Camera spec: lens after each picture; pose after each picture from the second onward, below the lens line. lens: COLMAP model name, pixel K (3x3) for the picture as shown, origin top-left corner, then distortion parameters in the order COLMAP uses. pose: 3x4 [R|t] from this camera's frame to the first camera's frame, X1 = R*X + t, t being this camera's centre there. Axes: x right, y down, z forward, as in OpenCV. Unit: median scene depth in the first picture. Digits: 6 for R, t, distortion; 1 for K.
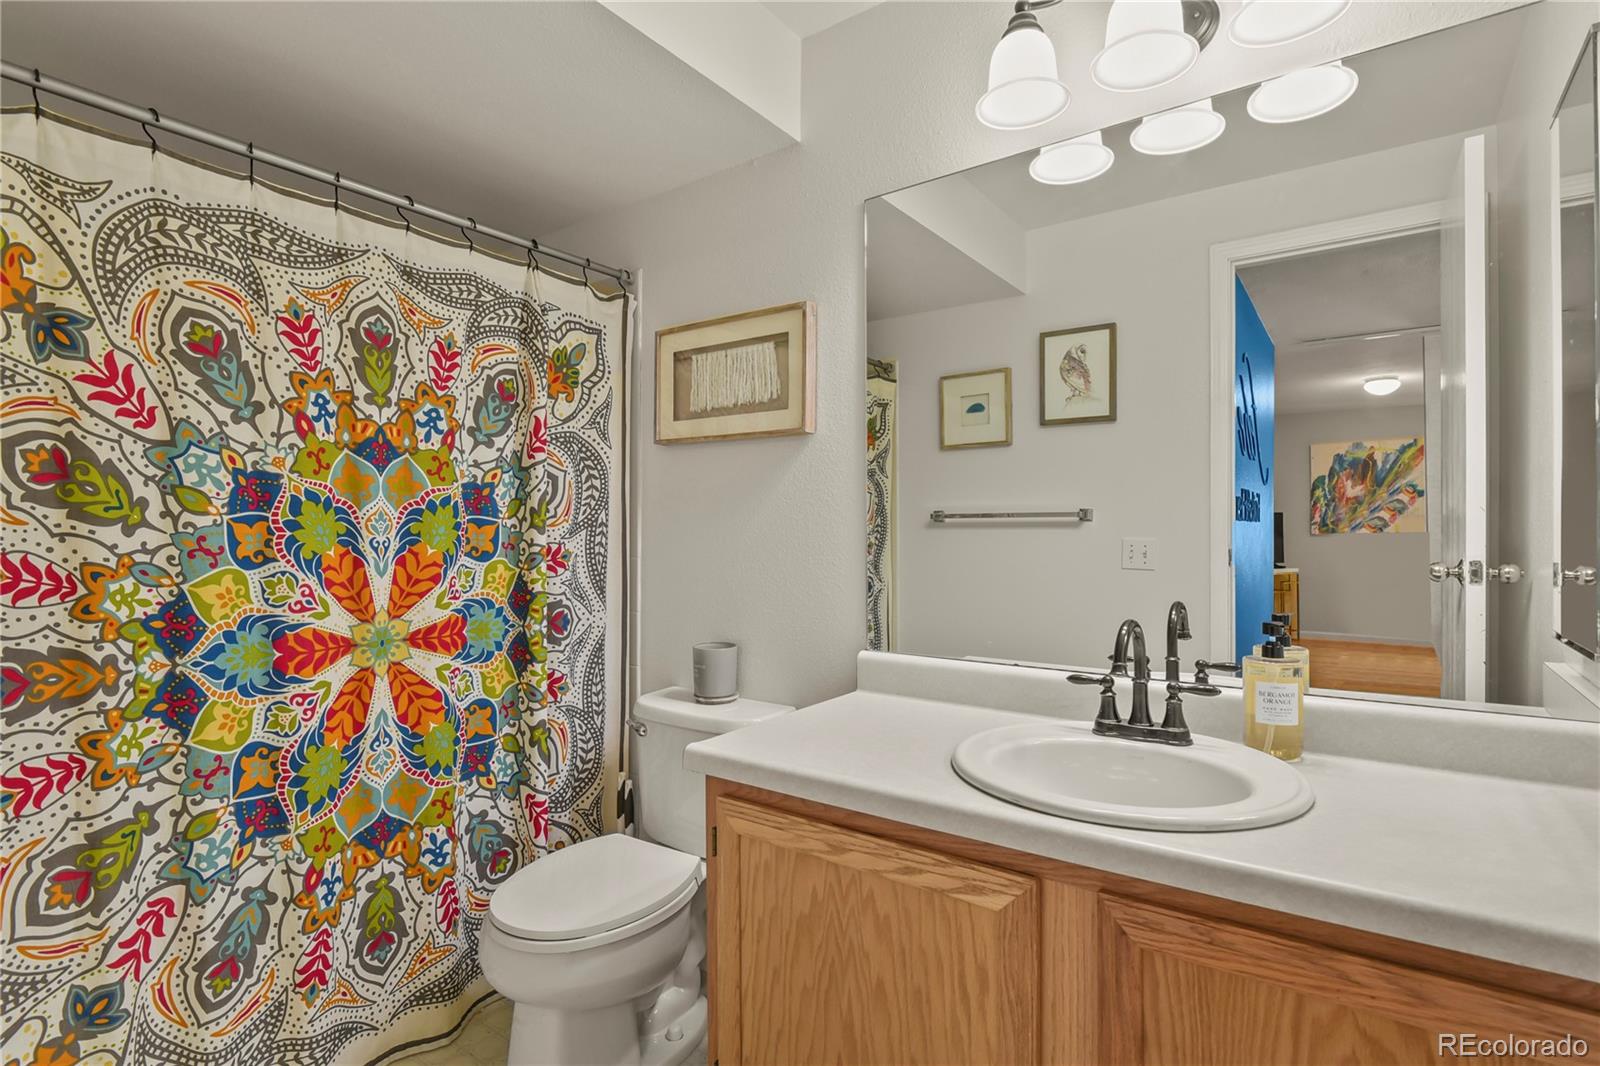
lens RADIAL K [[777.6, 0, 799.7], [0, 777.6, 529.9], [0, 0, 1]] dist [-0.007361, -0.002239]
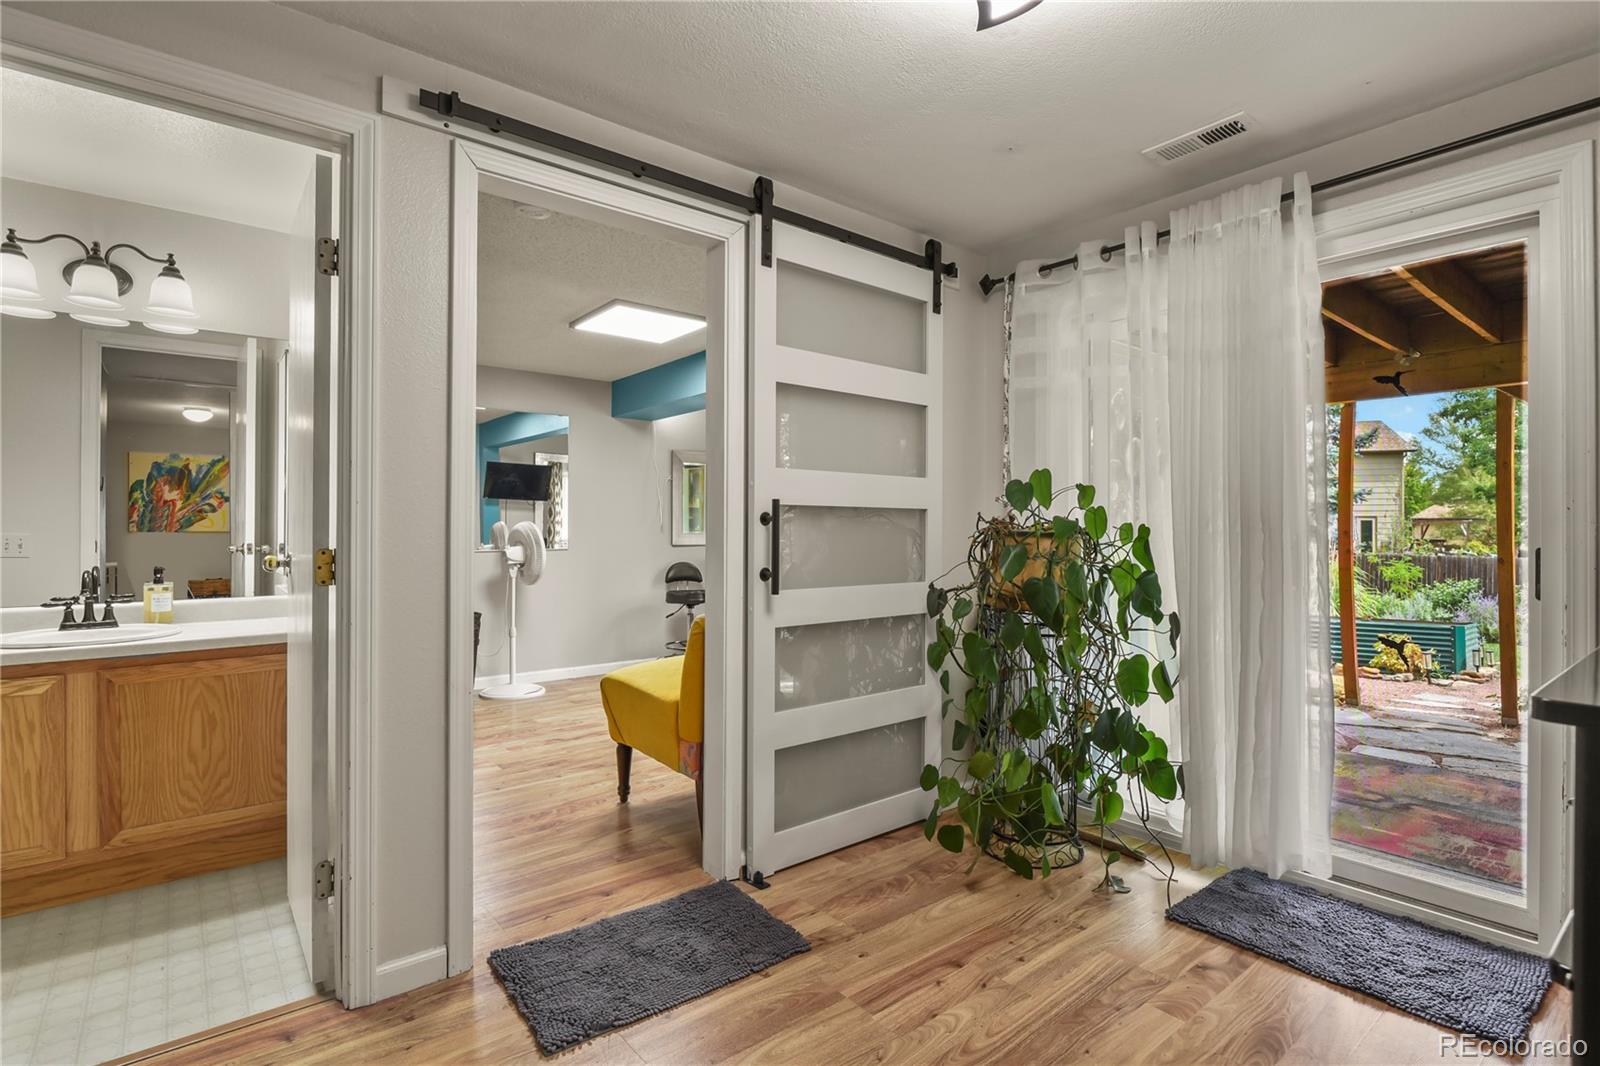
lens RADIAL K [[777.6, 0, 804.5], [0, 777.6, 529.6], [0, 0, 1]] dist [-0.007361, -0.002239]
pose [[0.251662, 0.004621, 0.967804, -0.174048], [-0.004773, 0.999982, -0.003534, 0.000914], [-0.967803, -0.003730, 0.251680, -0.220553]]
